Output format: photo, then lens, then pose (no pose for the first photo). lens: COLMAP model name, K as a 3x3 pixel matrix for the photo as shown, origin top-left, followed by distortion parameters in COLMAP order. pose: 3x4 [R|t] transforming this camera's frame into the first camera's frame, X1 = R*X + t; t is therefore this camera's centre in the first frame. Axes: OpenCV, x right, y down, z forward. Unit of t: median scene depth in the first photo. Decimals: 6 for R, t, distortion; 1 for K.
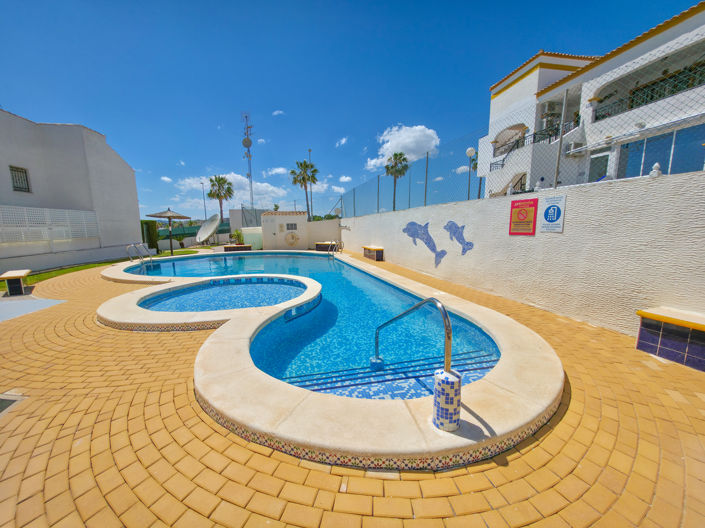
lens RADIAL K [[281.3, 0, 353.0], [0, 281.3, 267.5], [0, 0, 1]] dist [-0.000105, -0.000193]
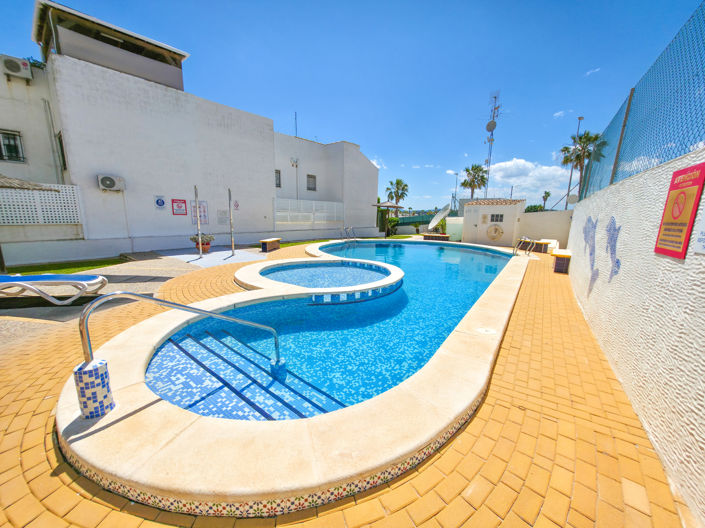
lens RADIAL K [[281.3, 0, 353.0], [0, 281.3, 267.5], [0, 0, 1]] dist [-0.000105, -0.000193]
pose [[0.628075, 0.167880, -0.759828, 0.185235], [-0.139727, 0.984911, 0.102113, -0.022951], [0.765505, 0.042034, 0.642055, 0.118028]]
